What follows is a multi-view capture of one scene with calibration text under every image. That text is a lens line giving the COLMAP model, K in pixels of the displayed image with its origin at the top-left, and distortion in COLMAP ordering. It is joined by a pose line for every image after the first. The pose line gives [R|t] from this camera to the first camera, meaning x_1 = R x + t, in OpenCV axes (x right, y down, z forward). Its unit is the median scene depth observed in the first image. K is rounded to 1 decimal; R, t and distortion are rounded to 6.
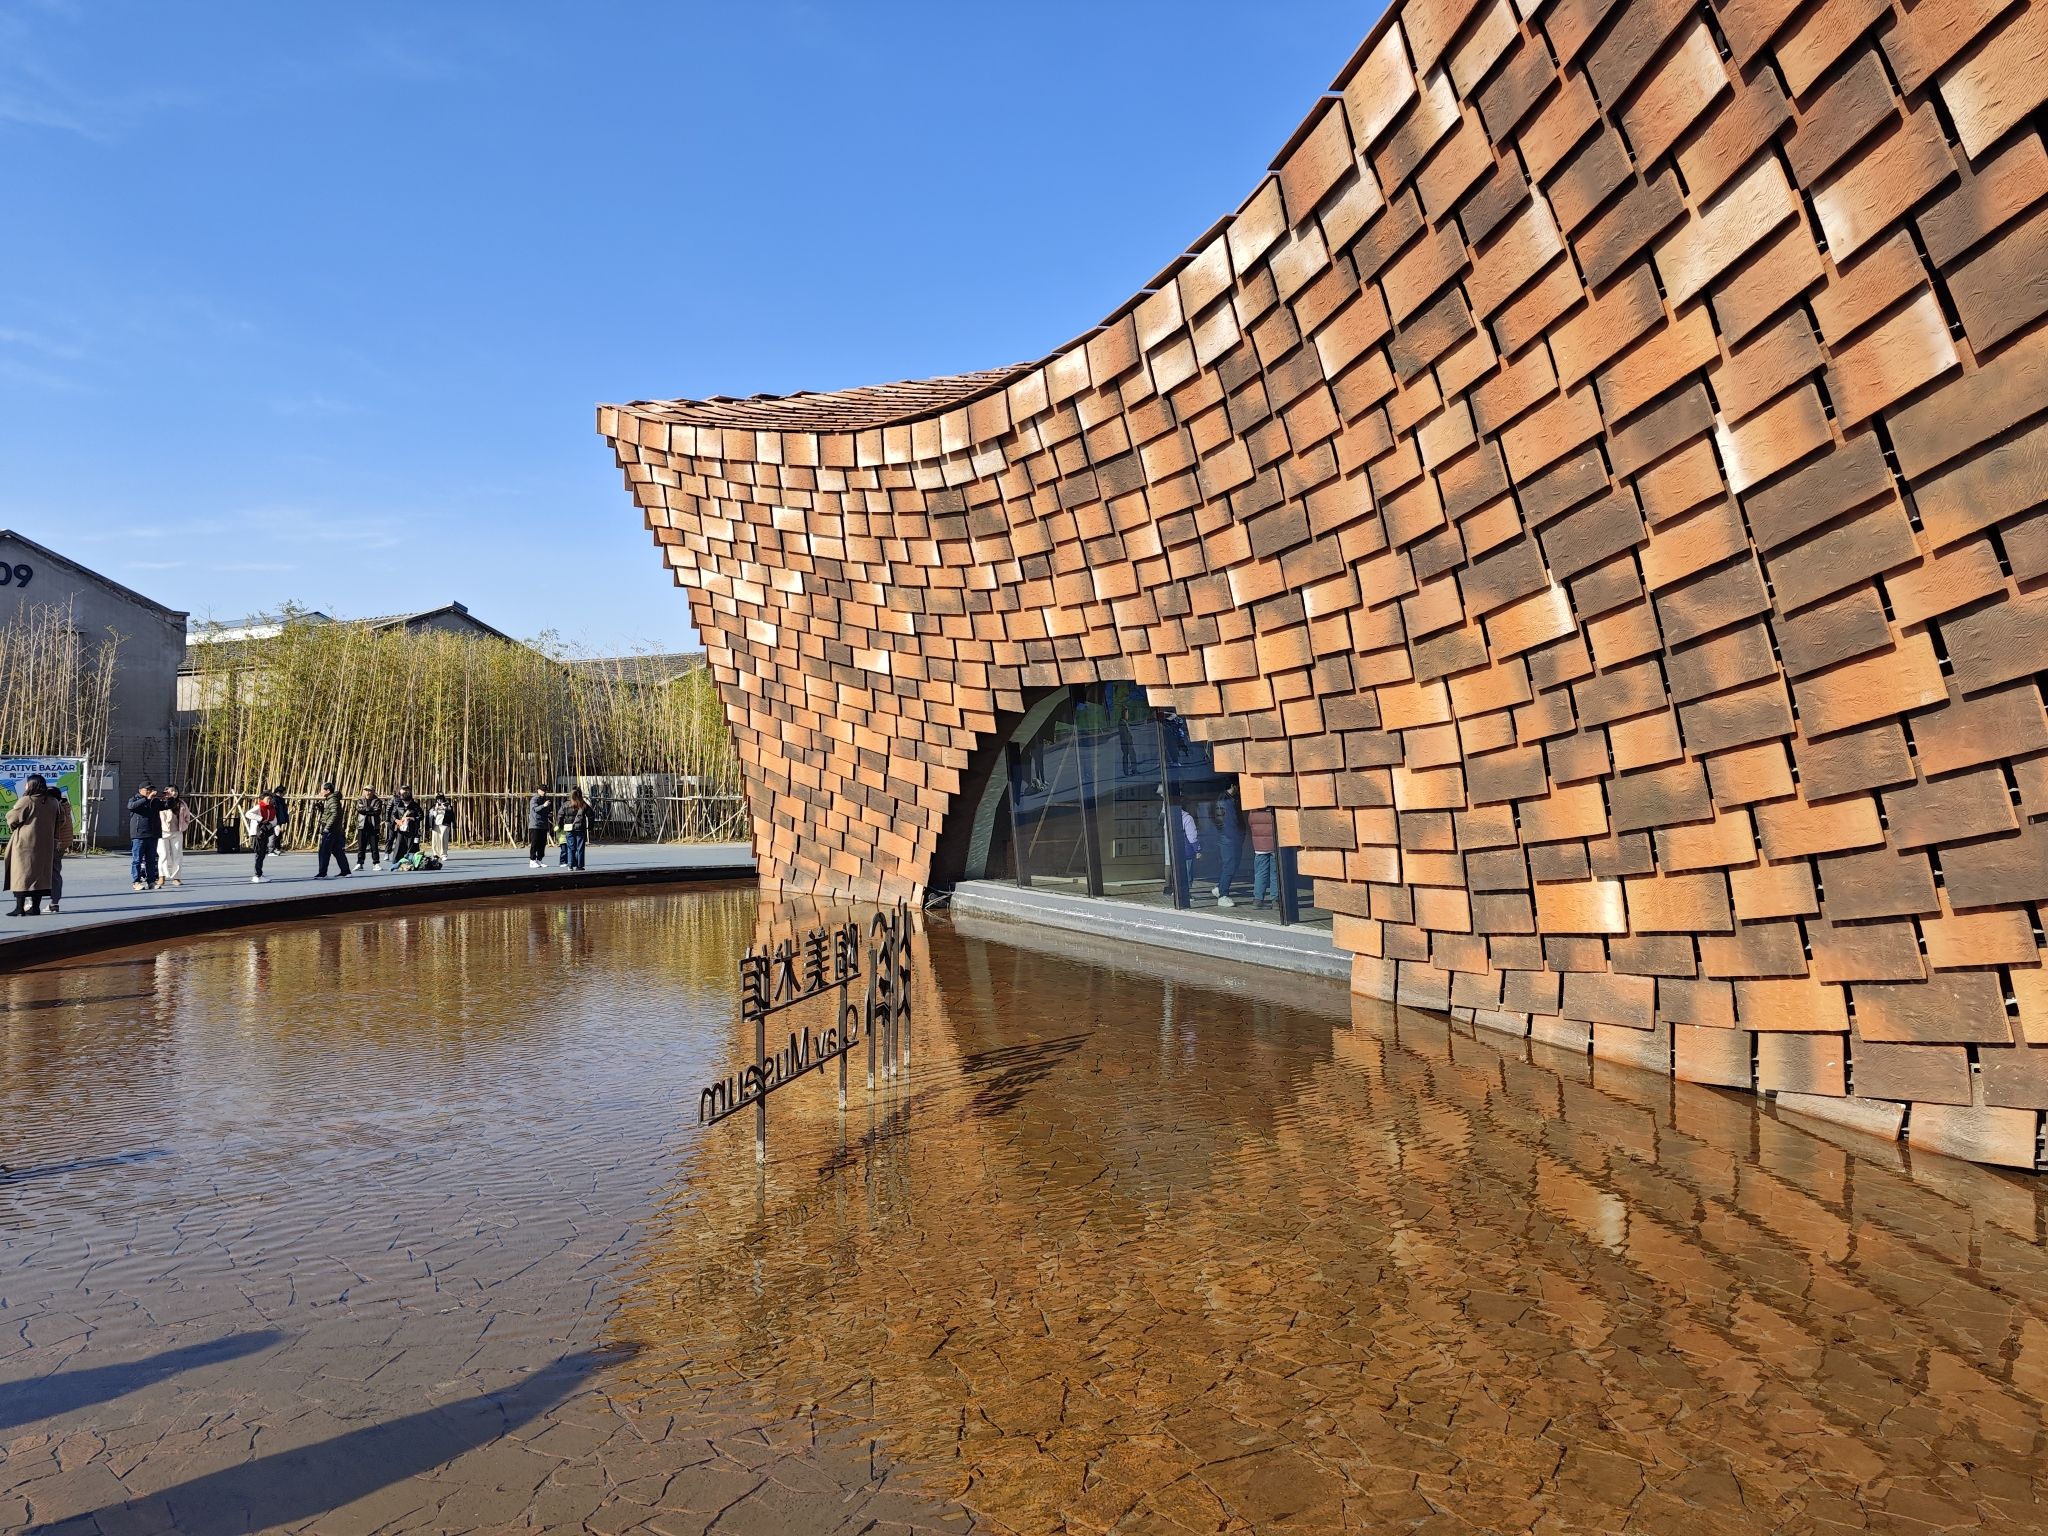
lens RADIAL K [[1323.1, 0, 1024.0], [0, 1323.1, 768.0], [0, 0, 1]] dist [0.024309, 0.000385]
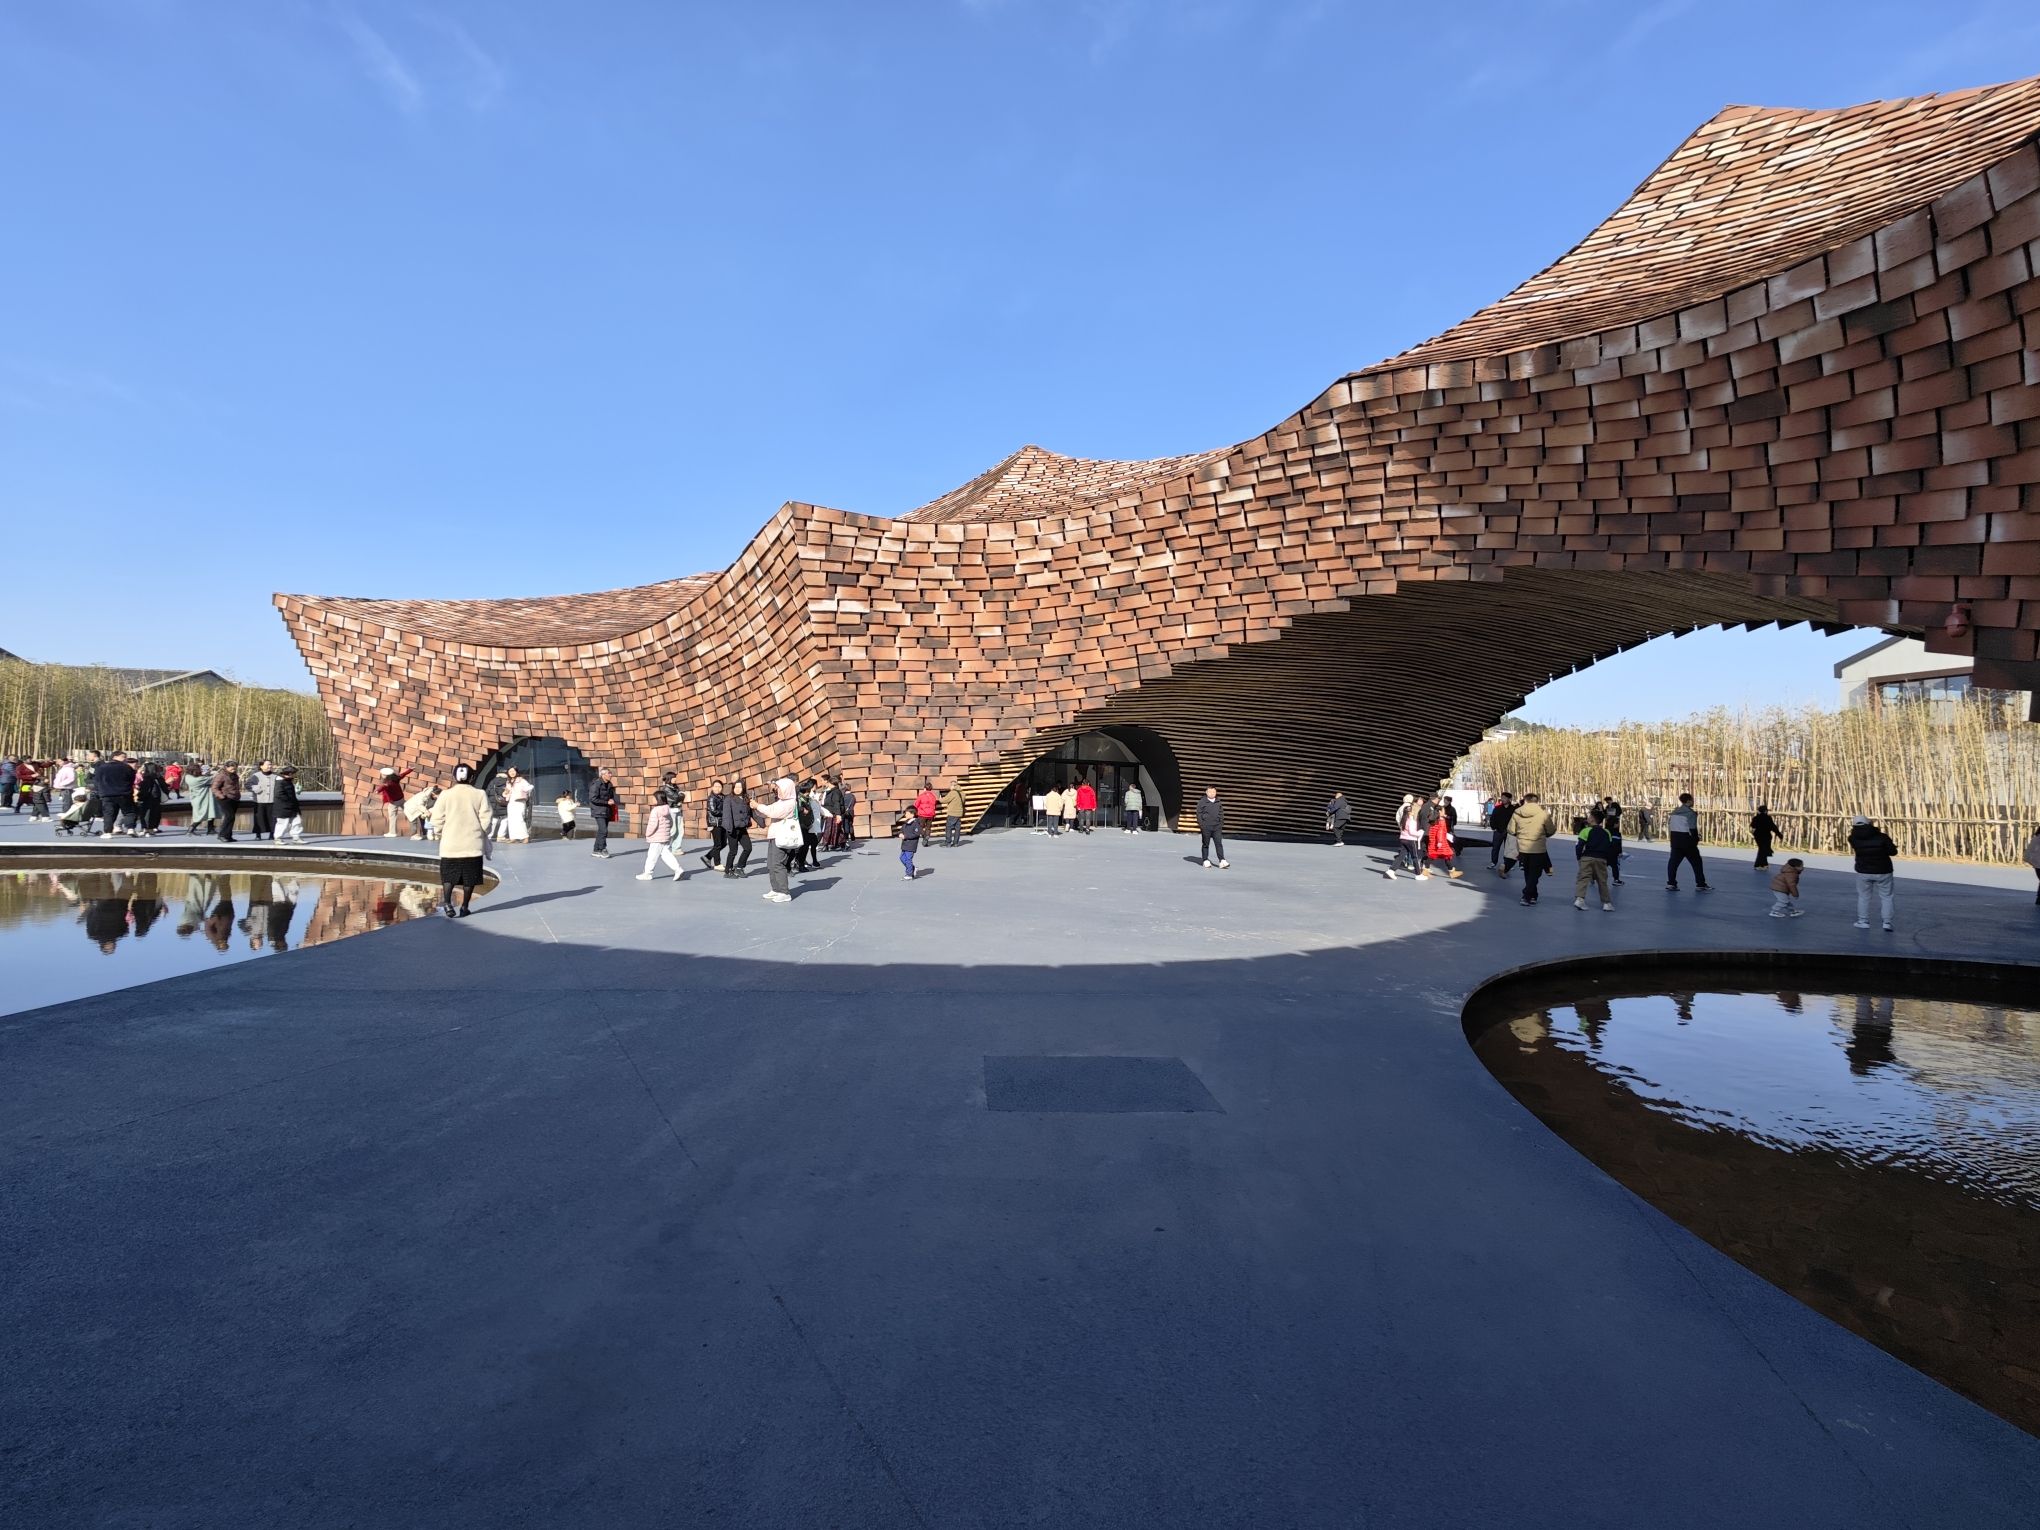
lens RADIAL K [[799.3, 0, 1020.0], [0, 799.3, 765.0], [0, 0, 1]] dist [-0.017354, 0.006111]
pose [[0.747399, 0.031420, 0.663633, -0.504352], [-0.034711, 0.999364, -0.008224, -0.027082], [-0.663469, -0.016889, 0.748013, -1.678862]]
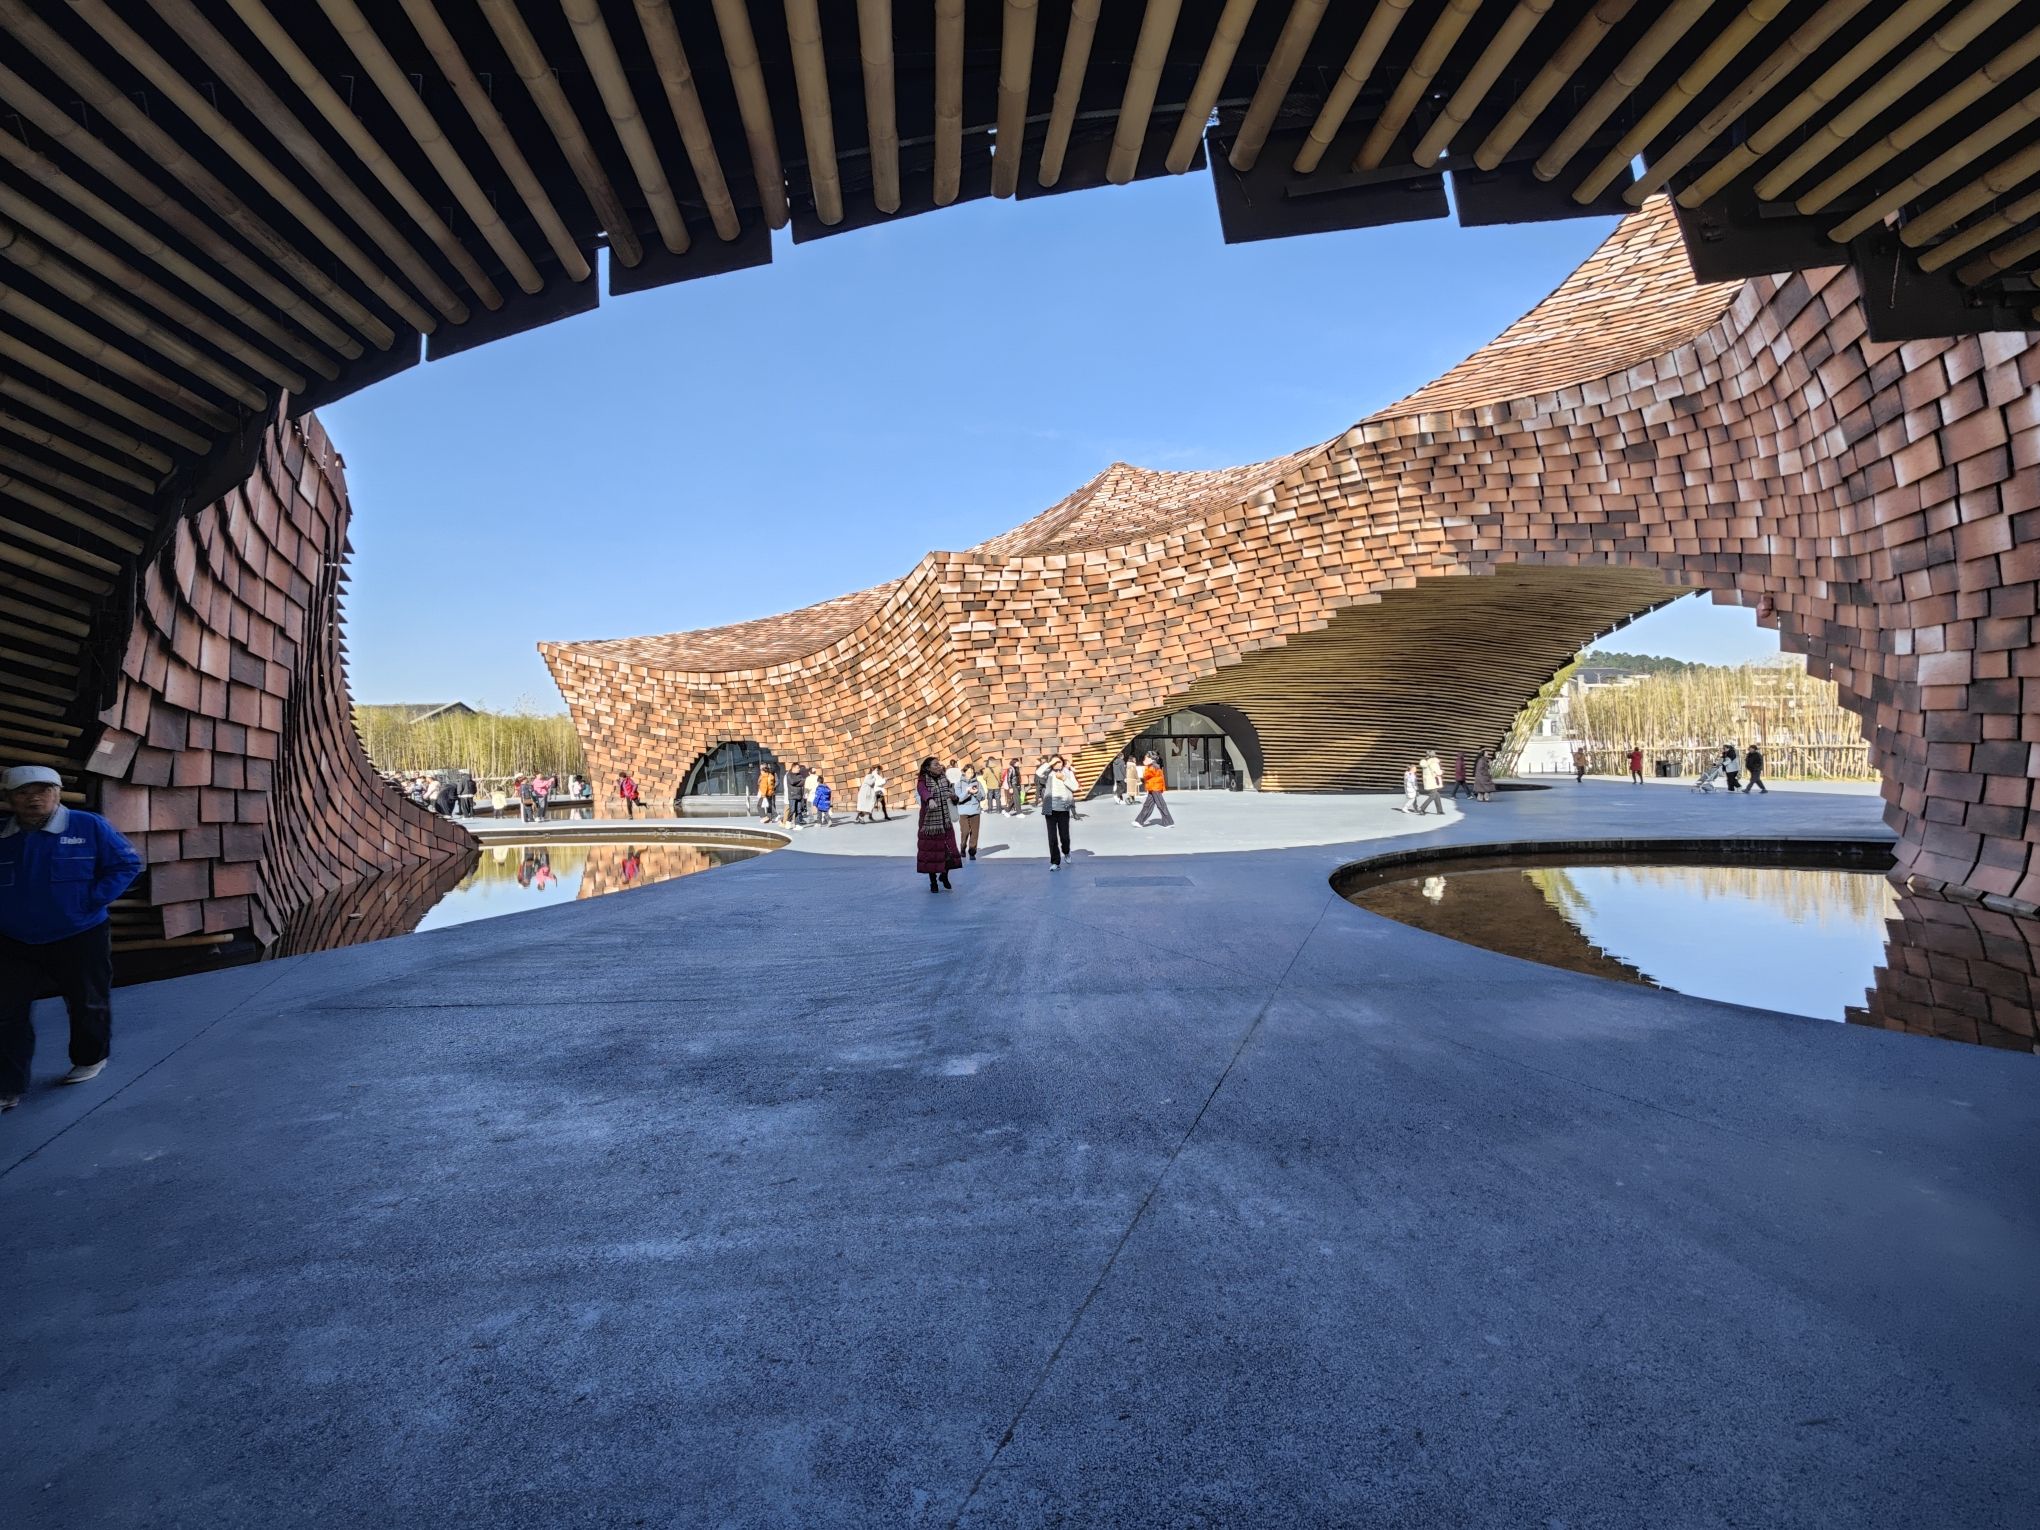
lens RADIAL K [[799.3, 0, 1020.0], [0, 799.3, 765.0], [0, 0, 1]] dist [-0.017354, 0.006111]
pose [[0.832971, -0.029812, 0.552513, -0.814308], [0.022029, 0.999543, 0.020723, -0.030682], [-0.552878, -0.005090, 0.833247, -2.077727]]
